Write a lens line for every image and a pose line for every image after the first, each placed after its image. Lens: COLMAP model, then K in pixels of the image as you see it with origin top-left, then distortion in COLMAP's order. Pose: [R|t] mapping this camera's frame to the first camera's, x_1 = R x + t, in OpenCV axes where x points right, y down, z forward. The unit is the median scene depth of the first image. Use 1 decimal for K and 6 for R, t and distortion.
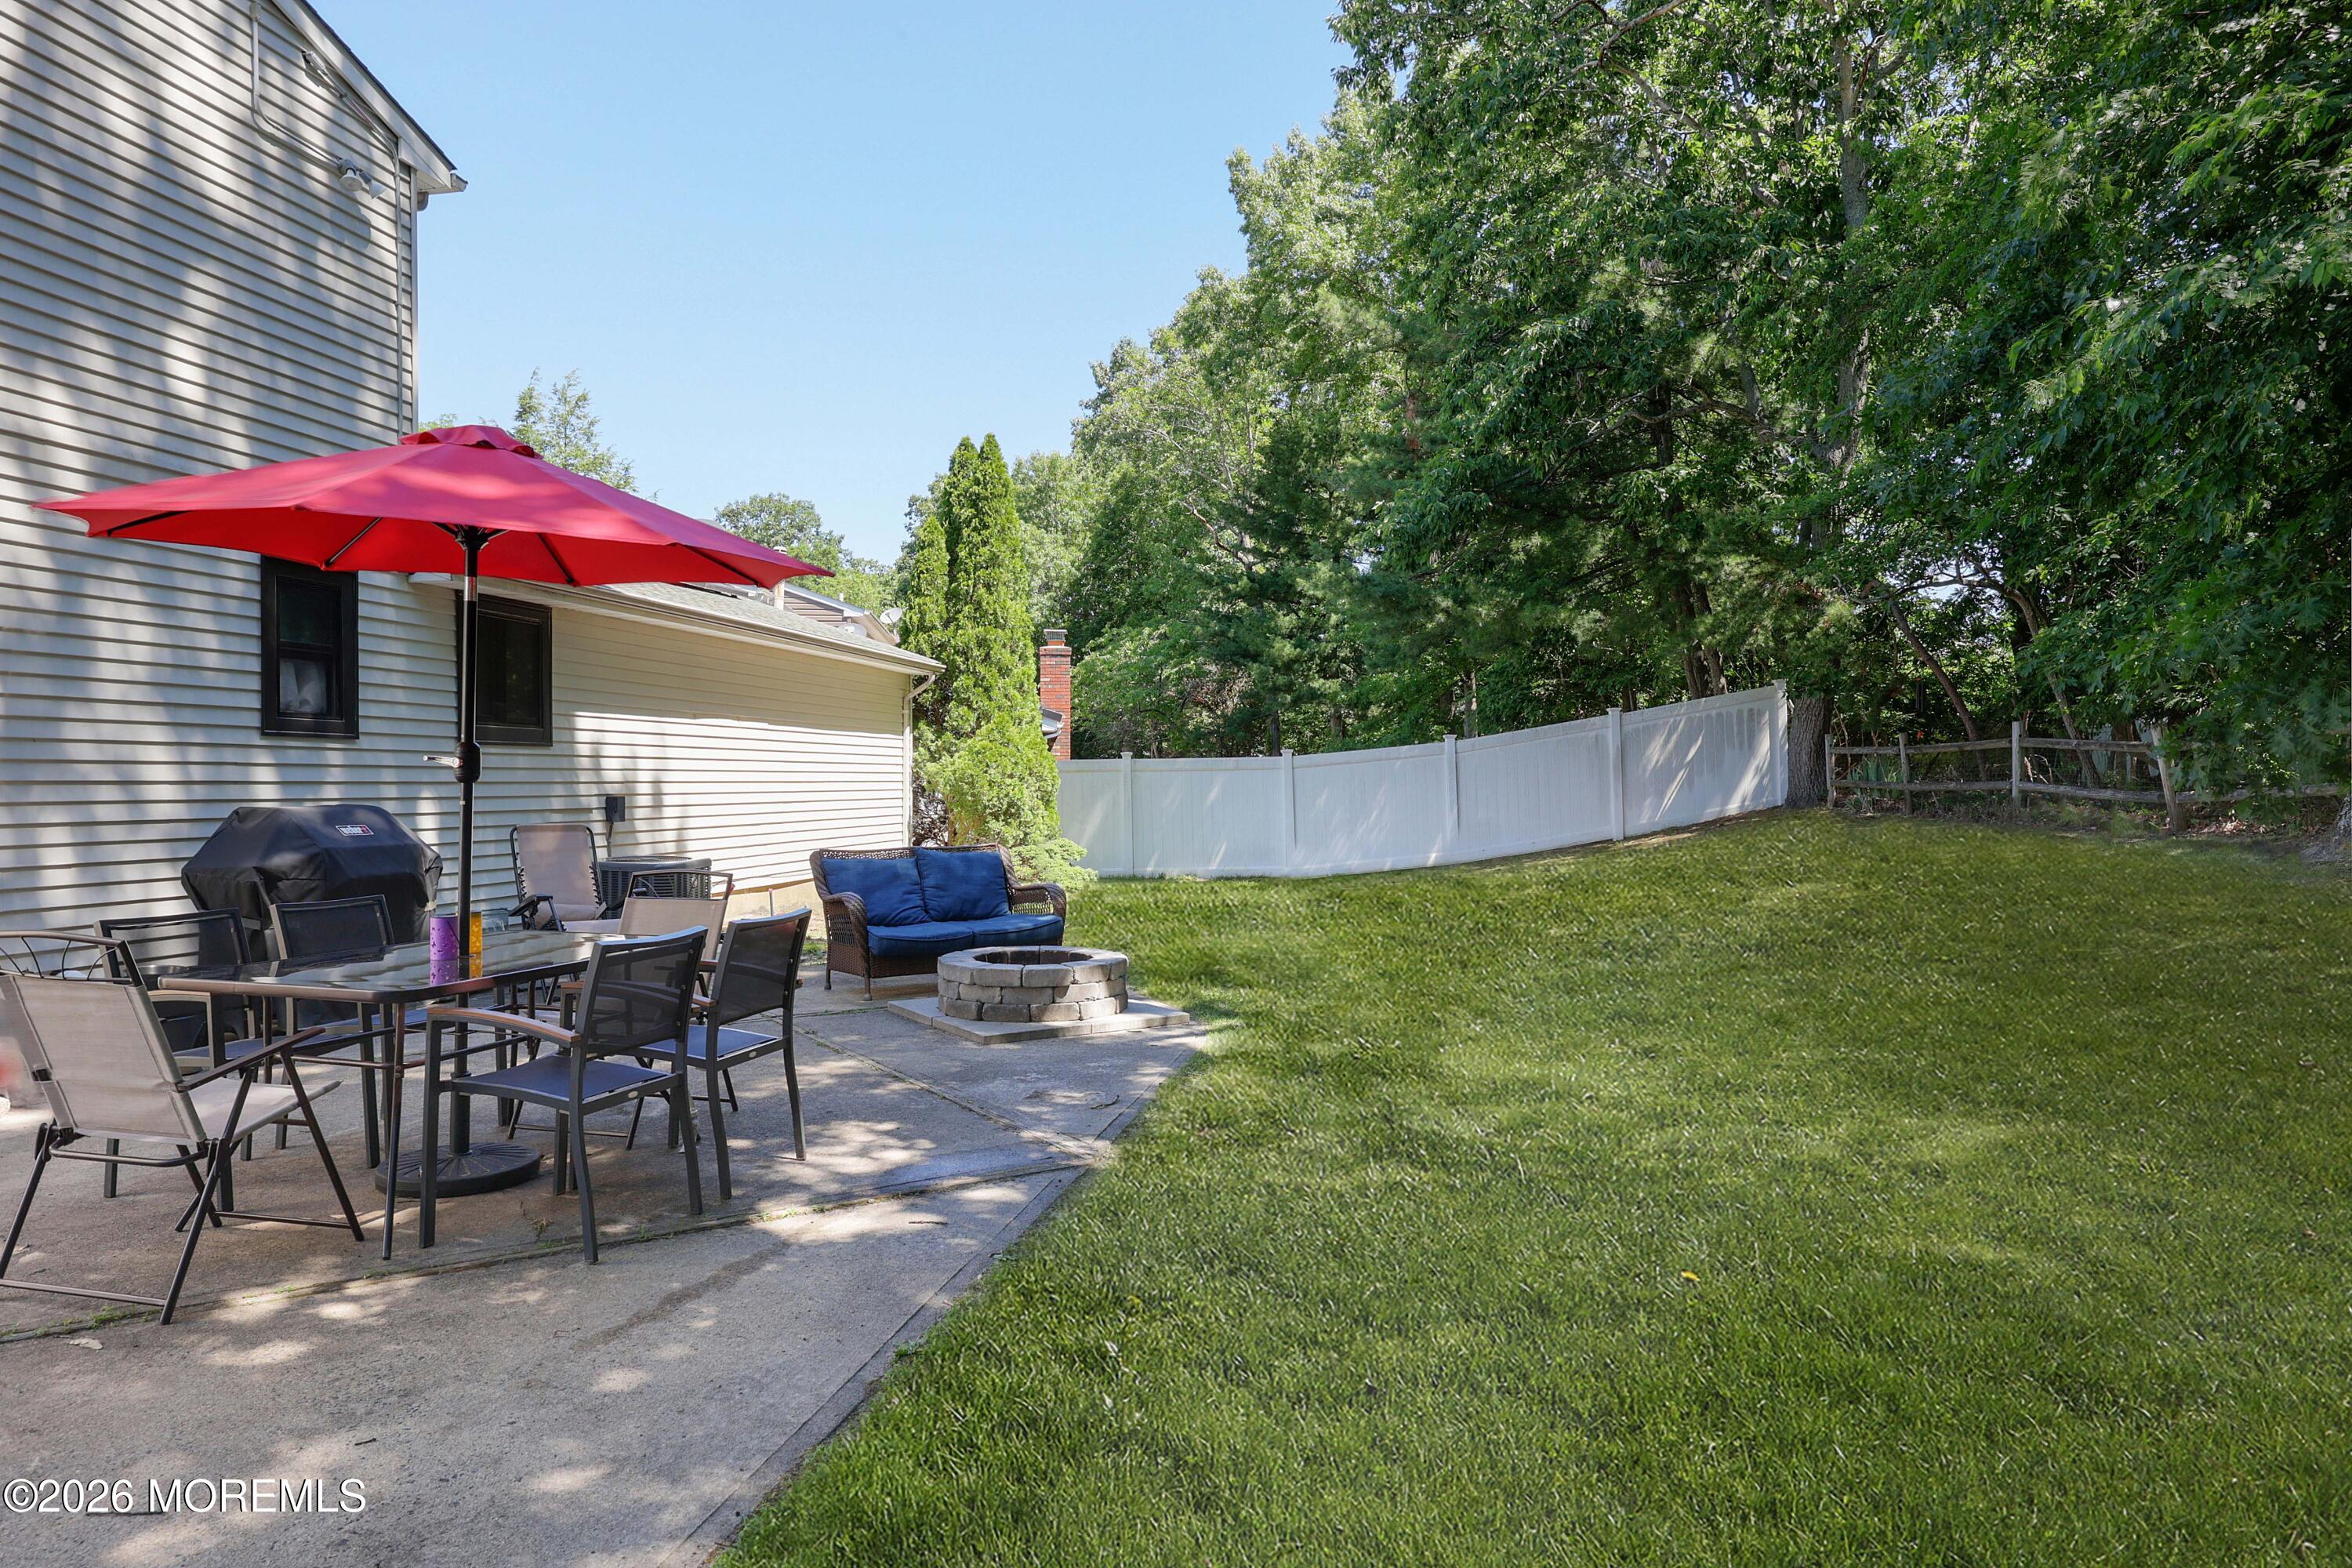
lens RADIAL K [[1444.6, 0, 1068.4], [0, 1444.6, 775.8], [0, 0, 1]] dist [0.031643, 0.001344]
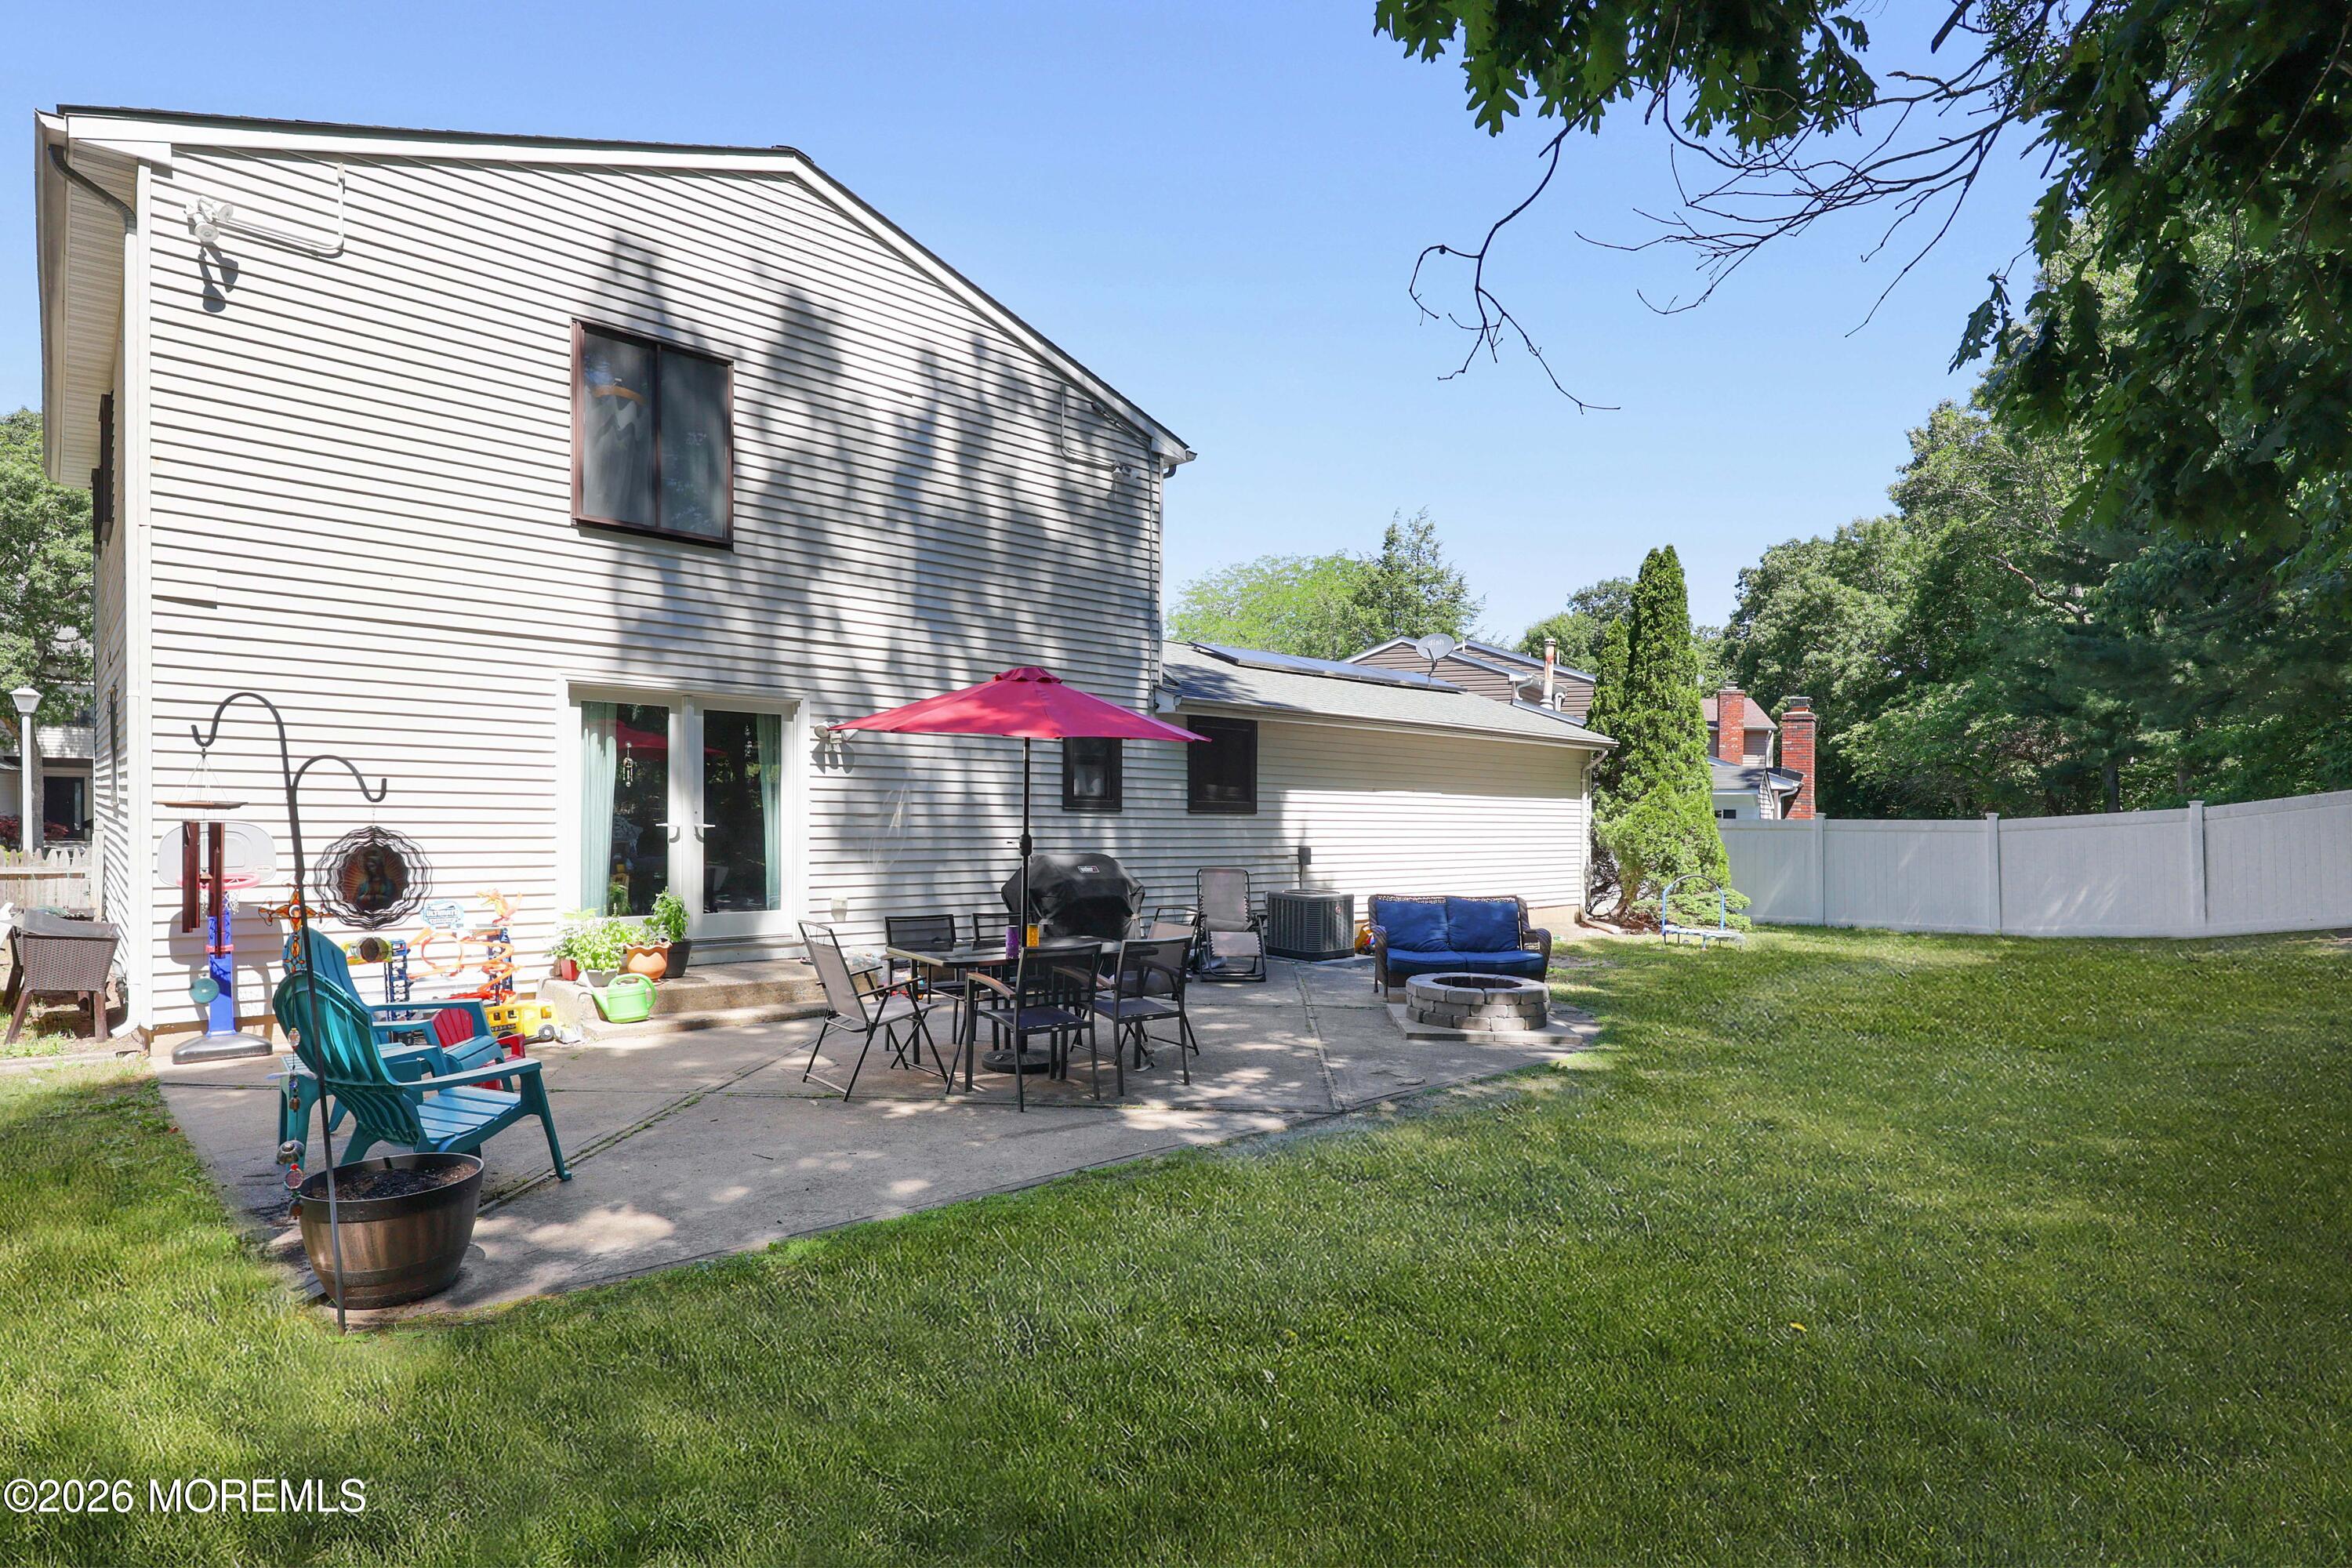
lens RADIAL K [[1196.5, 0, 1163.4], [0, 1196.5, 816.7], [0, 0, 1]] dist [0.005360, 0.000749]
pose [[0.832682, 0.015238, -0.553542, 0.153222], [-0.013719, 0.999882, 0.006888, -0.015396], [0.553582, 0.001859, 0.832793, -0.048599]]
